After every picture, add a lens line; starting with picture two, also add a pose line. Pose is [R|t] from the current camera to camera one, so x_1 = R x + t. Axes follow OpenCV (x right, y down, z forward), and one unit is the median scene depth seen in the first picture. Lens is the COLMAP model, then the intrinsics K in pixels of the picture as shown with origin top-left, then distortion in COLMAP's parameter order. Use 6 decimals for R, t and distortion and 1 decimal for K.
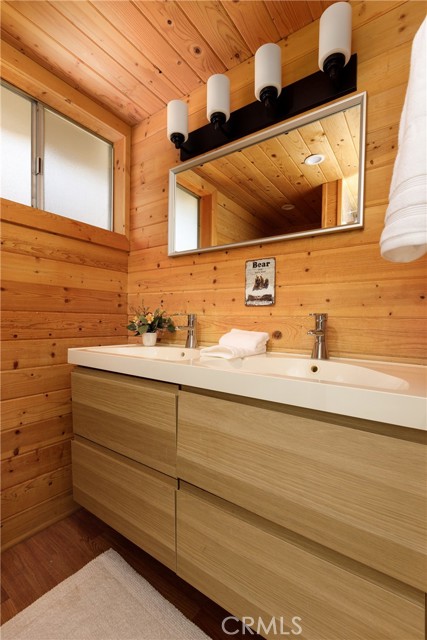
lens RADIAL K [[287.5, 0, 210.4], [0, 287.5, 321.4], [0, 0, 1]] dist [0.002763, -0.000292]
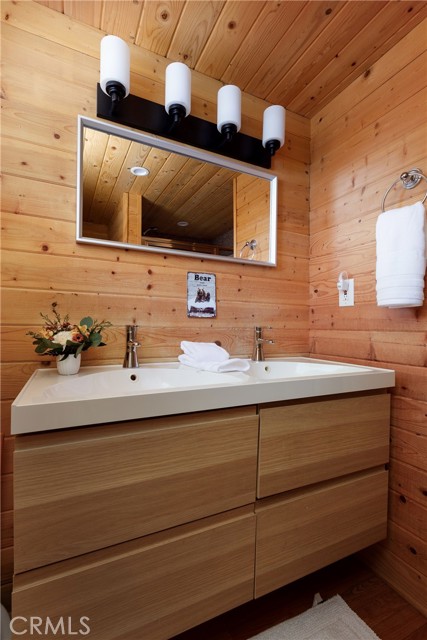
lens RADIAL K [[287.5, 0, 209.7], [0, 287.5, 322.0], [0, 0, 1]] dist [0.002763, -0.000292]
pose [[0.482238, -0.002442, 0.876037, -0.732625], [-0.004206, 0.999978, 0.005103, -0.044037], [-0.876030, -0.006145, 0.482217, 0.473148]]
